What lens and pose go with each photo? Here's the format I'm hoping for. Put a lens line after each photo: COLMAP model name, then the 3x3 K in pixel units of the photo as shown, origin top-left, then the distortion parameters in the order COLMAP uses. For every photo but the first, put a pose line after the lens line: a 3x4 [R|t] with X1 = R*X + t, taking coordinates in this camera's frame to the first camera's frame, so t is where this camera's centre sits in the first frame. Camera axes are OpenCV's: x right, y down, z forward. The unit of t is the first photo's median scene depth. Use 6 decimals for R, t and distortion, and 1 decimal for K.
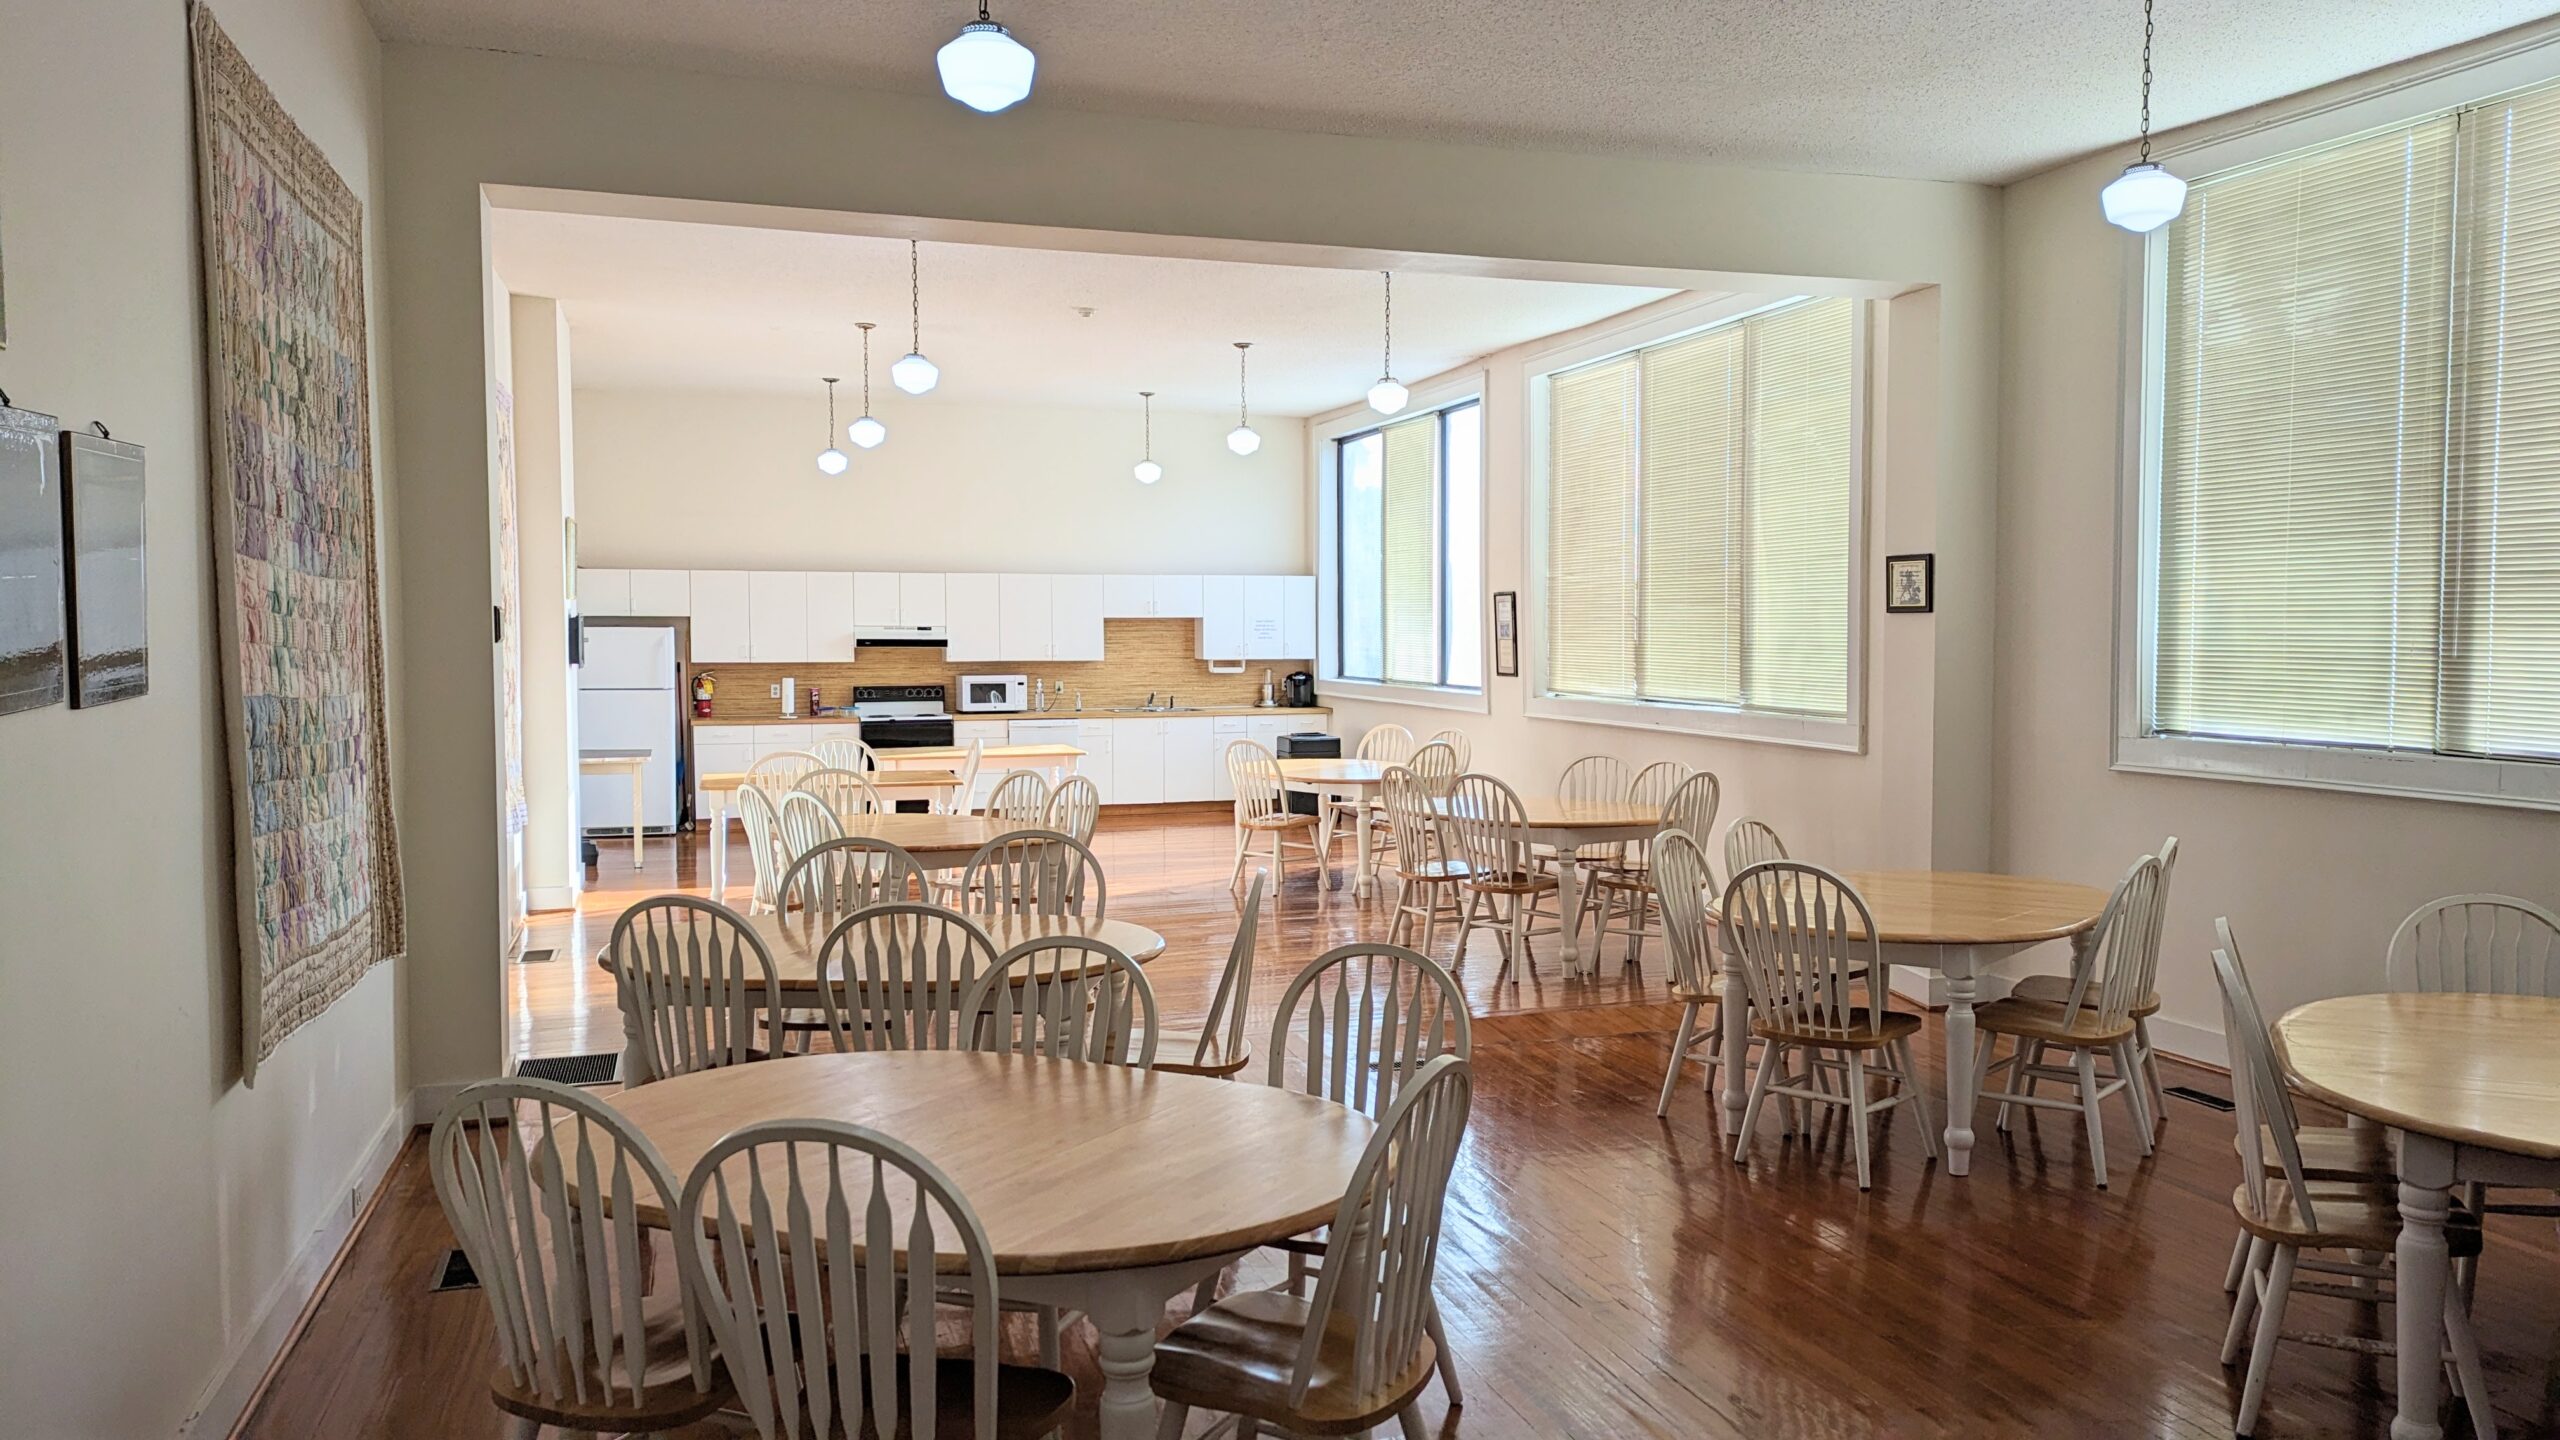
lens RADIAL K [[1833.9, 0, 1284.0], [0, 1833.9, 724.1], [0, 0, 1]] dist [0.009402, -0.003393]
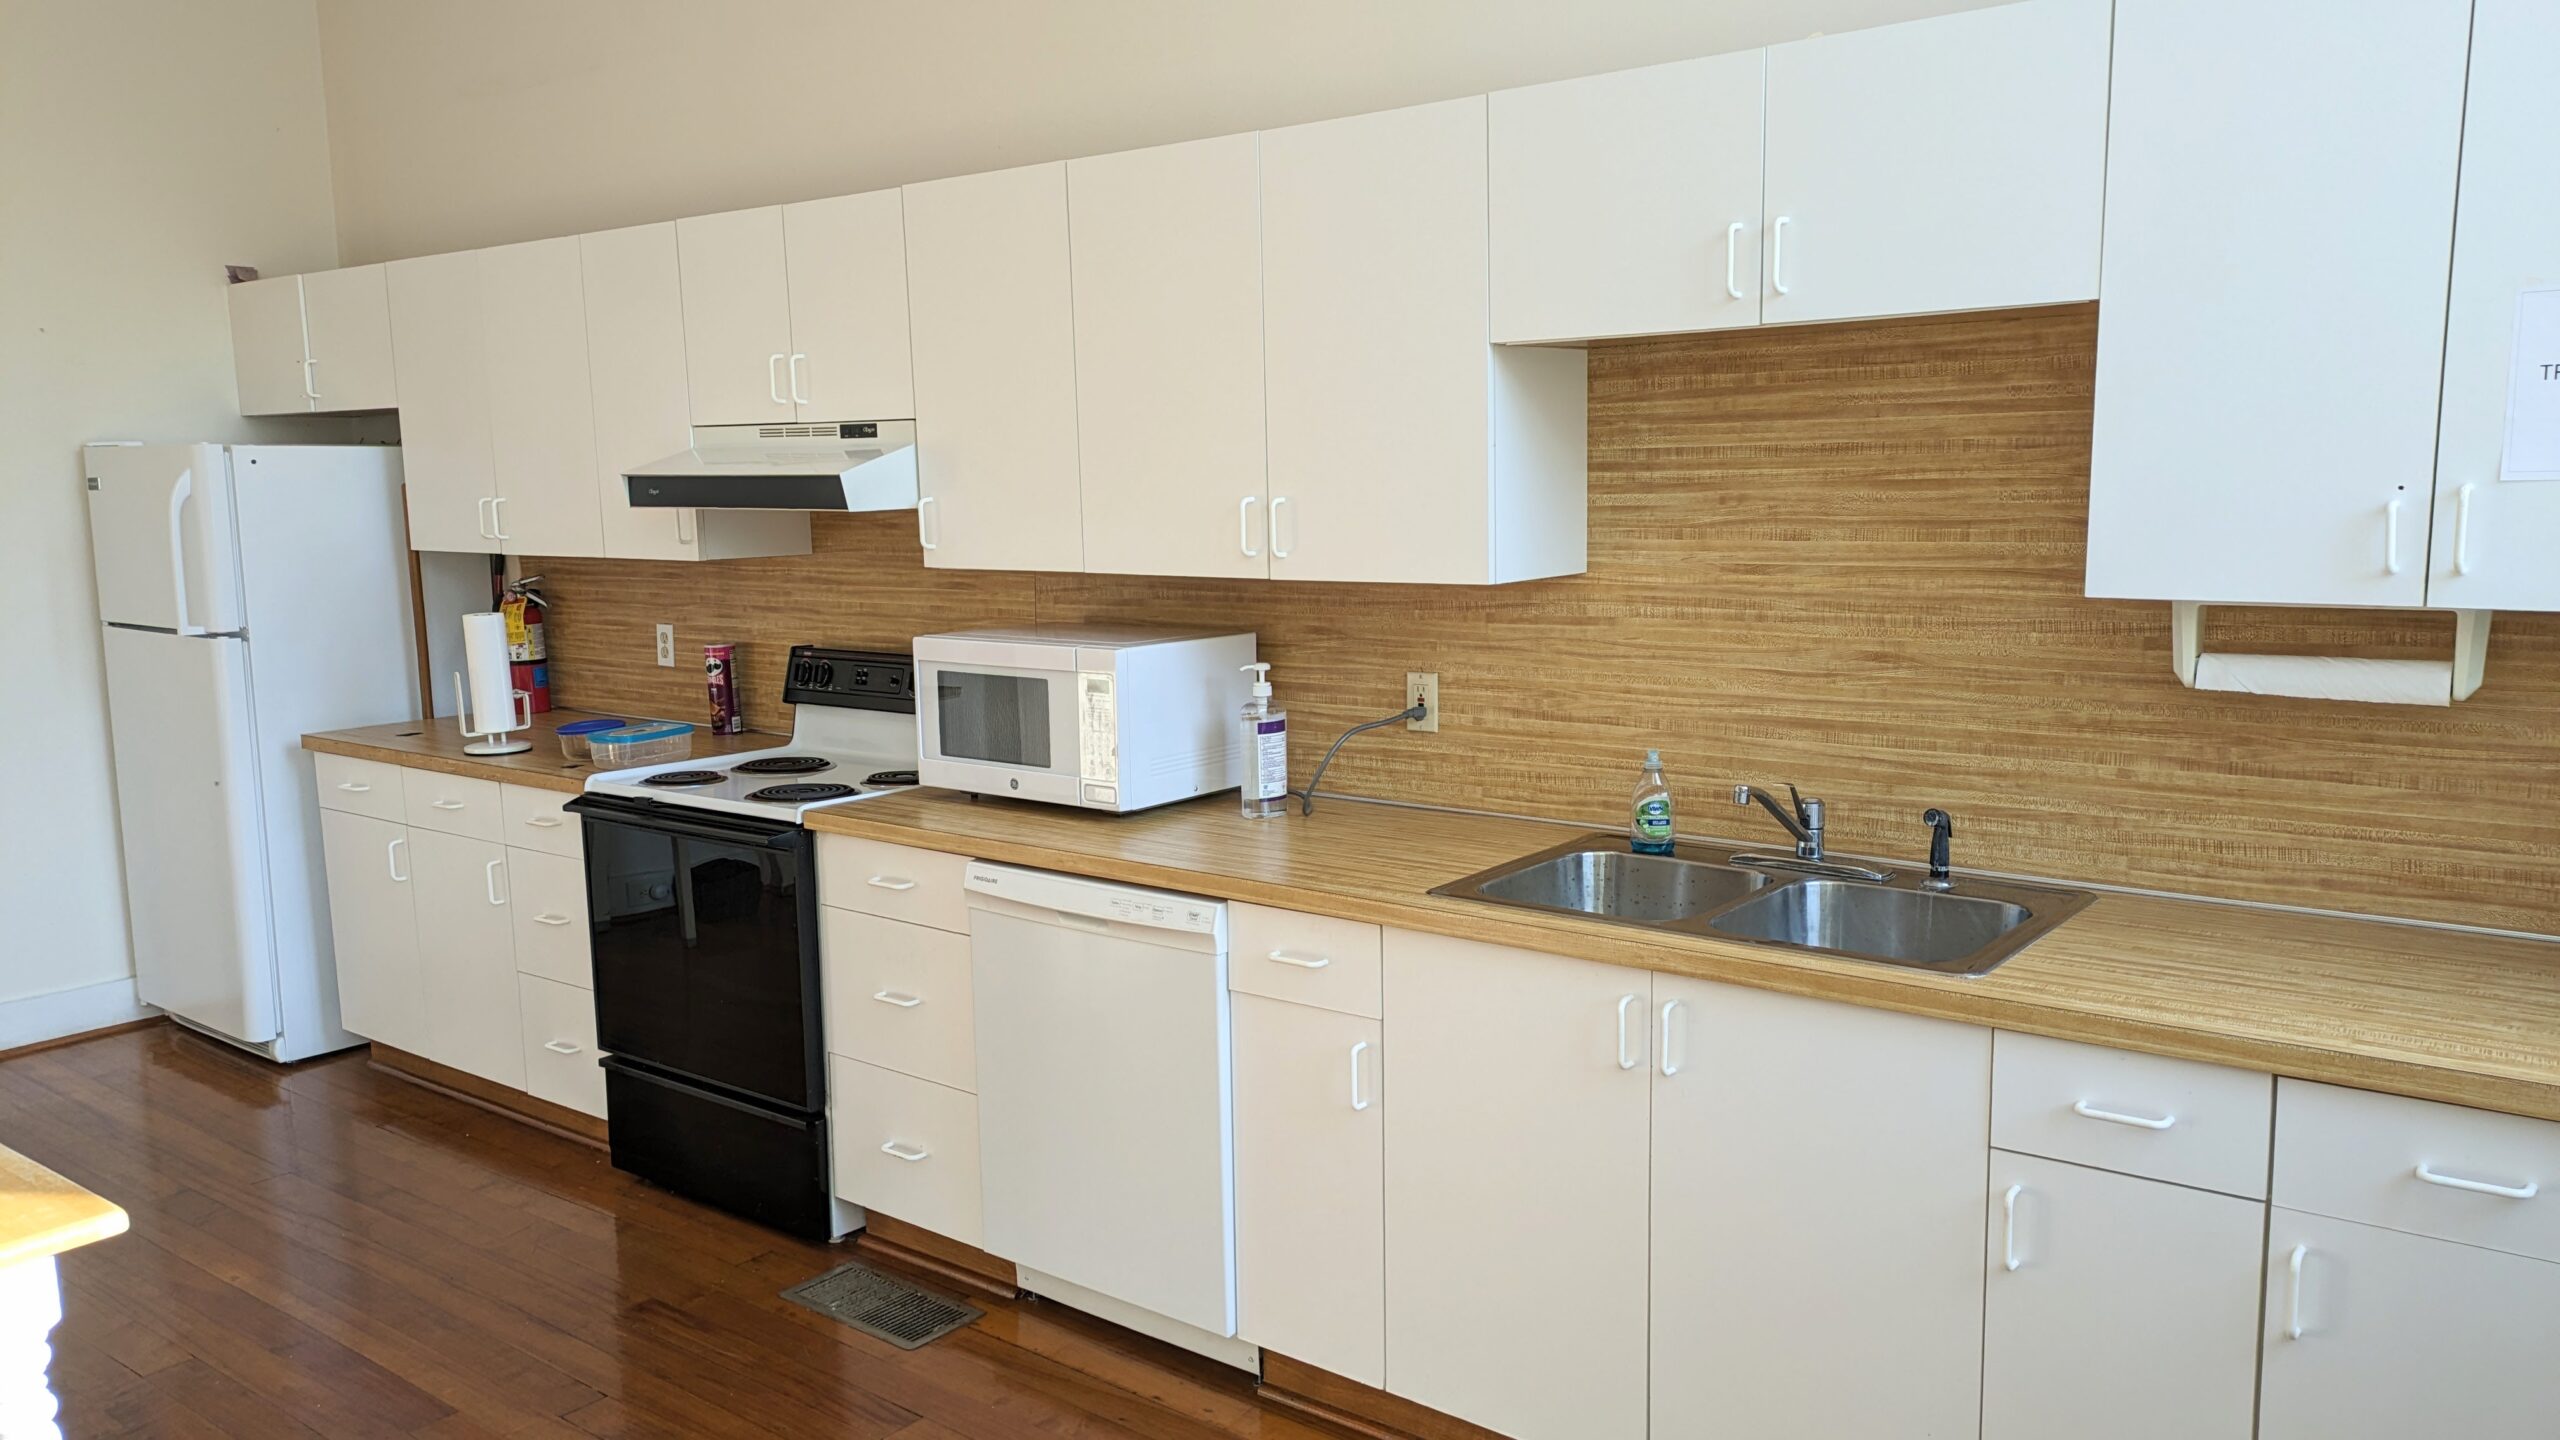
lens RADIAL K [[1833.9, 0, 1286.6], [0, 1833.9, 727.3], [0, 0, 1]] dist [0.009402, -0.003393]
pose [[0.566556, 0.107558, -0.816973, 0.039476], [-0.027245, 0.993348, 0.111884, -0.039809], [0.823572, -0.041130, 0.565718, 0.864004]]
